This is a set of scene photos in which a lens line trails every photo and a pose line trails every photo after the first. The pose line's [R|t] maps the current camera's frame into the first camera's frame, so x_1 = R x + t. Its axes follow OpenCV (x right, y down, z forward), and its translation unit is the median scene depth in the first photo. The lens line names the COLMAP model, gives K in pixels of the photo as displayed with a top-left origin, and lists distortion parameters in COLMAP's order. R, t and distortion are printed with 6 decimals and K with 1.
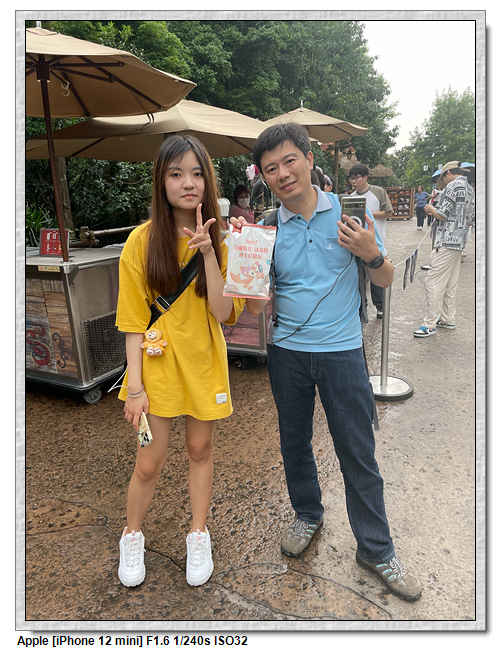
lens RADIAL K [[525.6, 0, 249.8], [0, 525.6, 325.0], [0, 0, 1]] dist [0.062601, -0.003341]
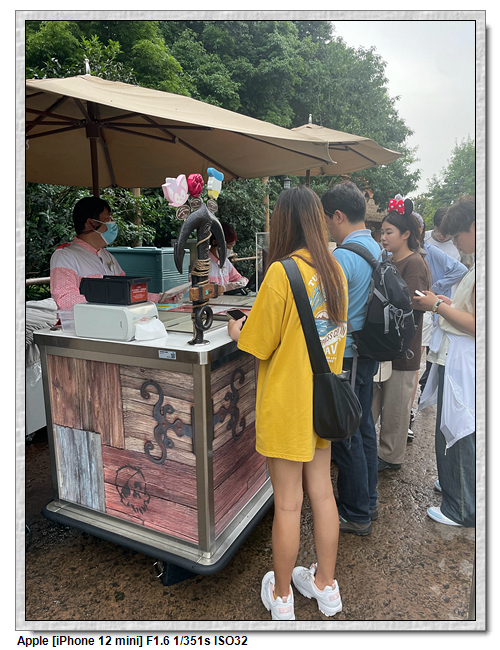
lens RADIAL K [[525.6, 0, 249.5], [0, 525.6, 324.6], [0, 0, 1]] dist [0.062601, -0.003341]
pose [[0.999105, 0.035025, -0.023724, 0.014041], [-0.036721, 0.996486, -0.075275, -0.024881], [0.021004, 0.076079, 0.996881, 0.097424]]
